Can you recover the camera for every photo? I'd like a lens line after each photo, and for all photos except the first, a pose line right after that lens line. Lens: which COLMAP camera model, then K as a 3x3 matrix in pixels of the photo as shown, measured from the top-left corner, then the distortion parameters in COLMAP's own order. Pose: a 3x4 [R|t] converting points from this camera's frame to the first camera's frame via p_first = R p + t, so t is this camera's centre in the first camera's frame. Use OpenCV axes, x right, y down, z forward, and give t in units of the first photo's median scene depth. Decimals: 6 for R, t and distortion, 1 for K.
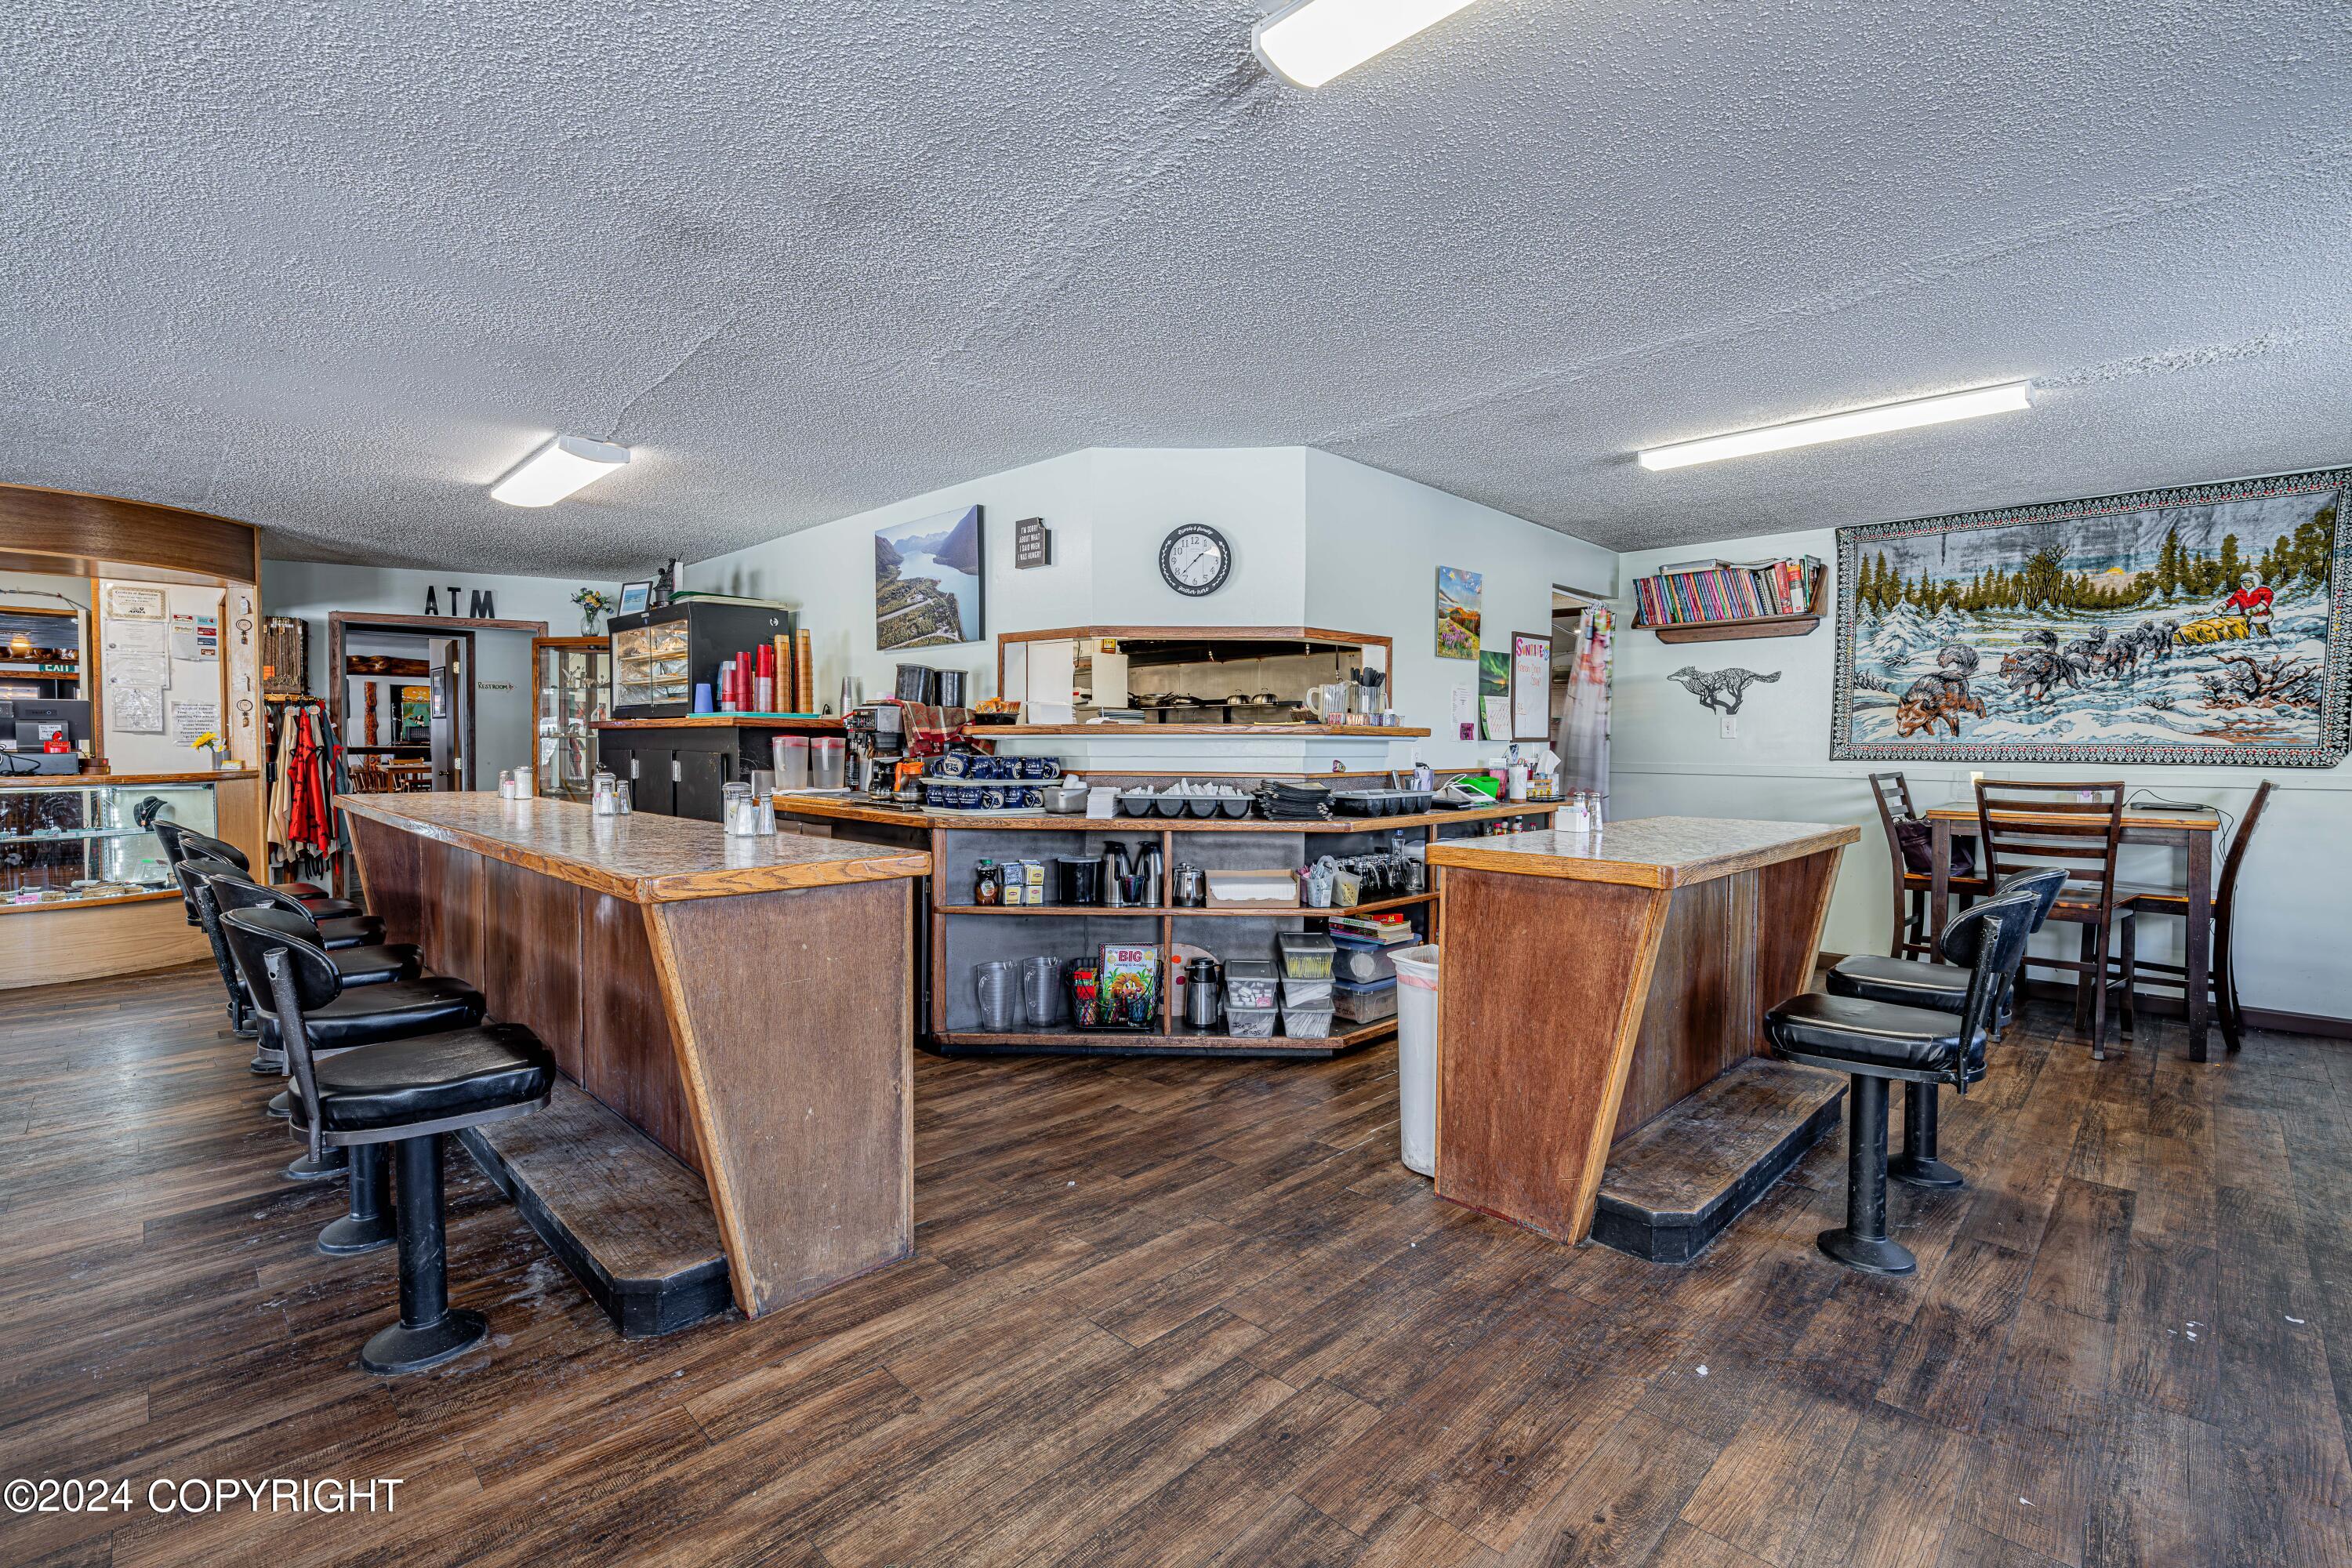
lens RADIAL K [[1032.9, 0, 1180.0], [0, 1032.9, 773.0], [0, 0, 1]] dist [-0.000010, -0.000747]
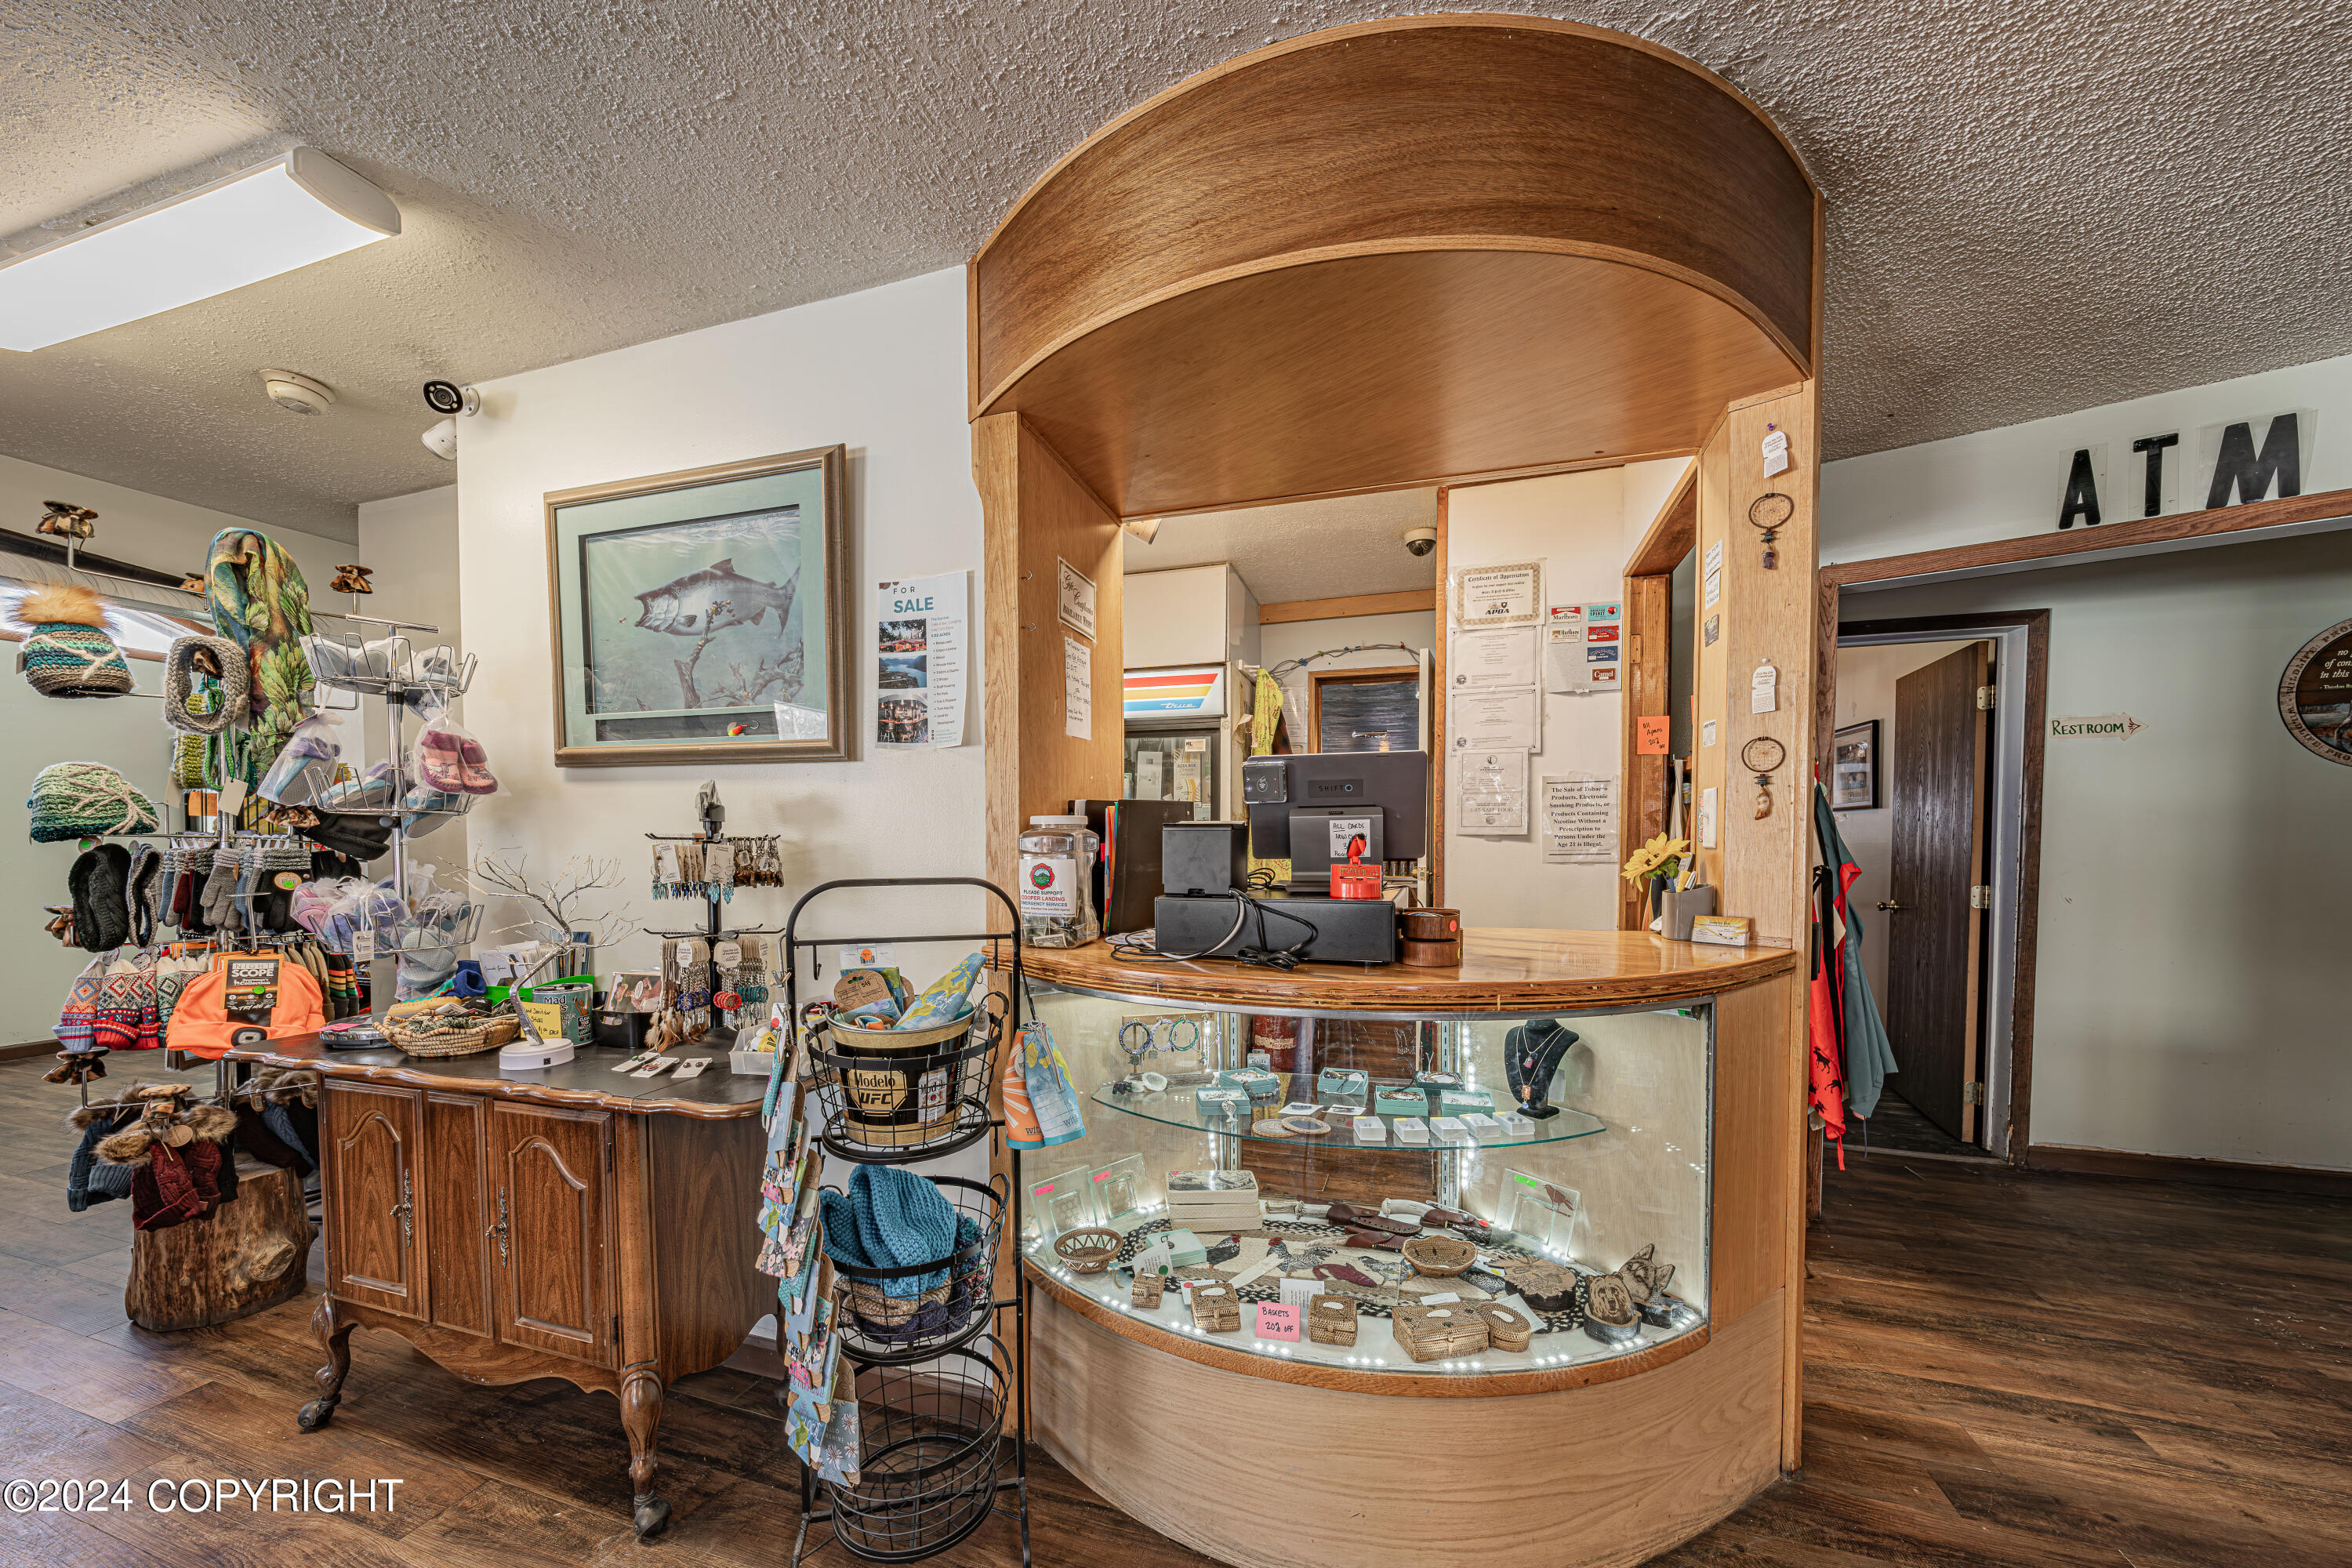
lens RADIAL K [[848.2, 0, 1169.8], [0, 848.2, 859.8], [0, 0, 1]] dist [-0.001698, 0.000287]
pose [[0.443119, 0.019121, -0.896259, -1.536120], [-0.027750, 0.999586, 0.007605, -0.058850], [0.896033, 0.021502, 0.443466, 1.461012]]
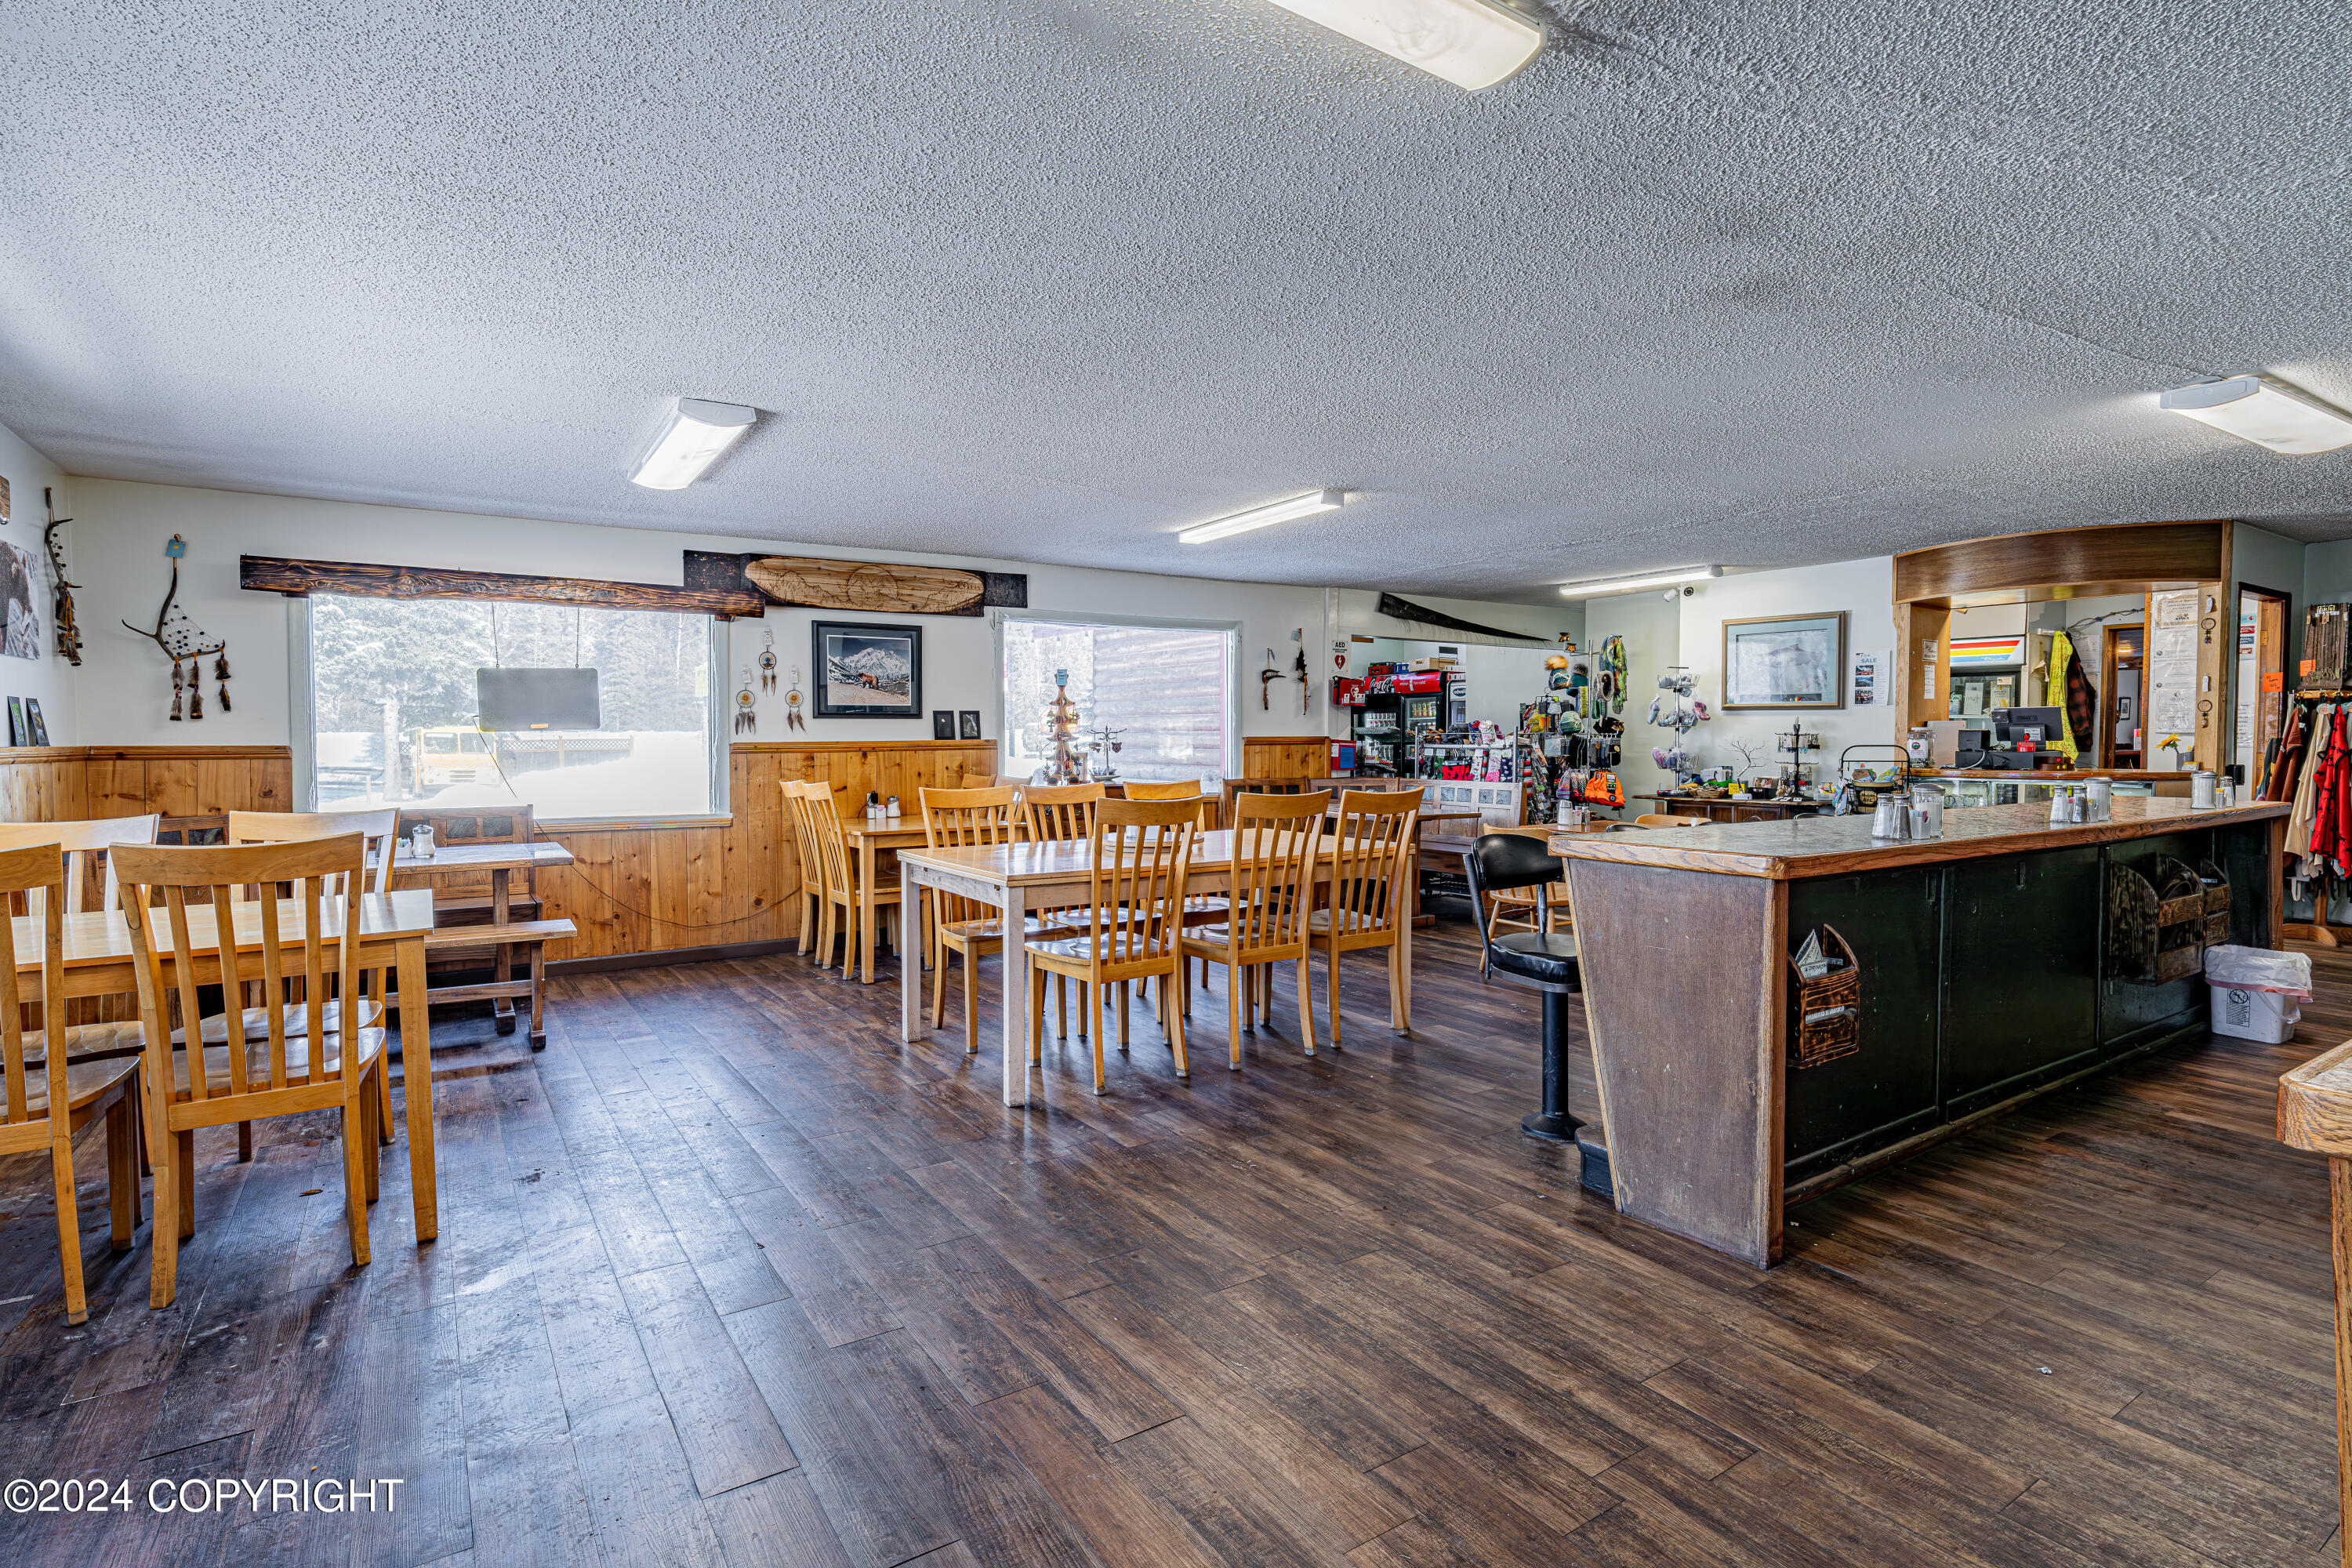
lens RADIAL K [[1152.0, 0, 1175.3], [0, 1152.0, 774.9], [0, 0, 1]] dist [-0.001959, -0.000668]
pose [[-0.206293, 0.029152, -0.978056, 0.755091], [-0.033448, 0.998762, 0.036824, -0.015131], [0.977918, 0.040310, -0.205063, 0.555741]]
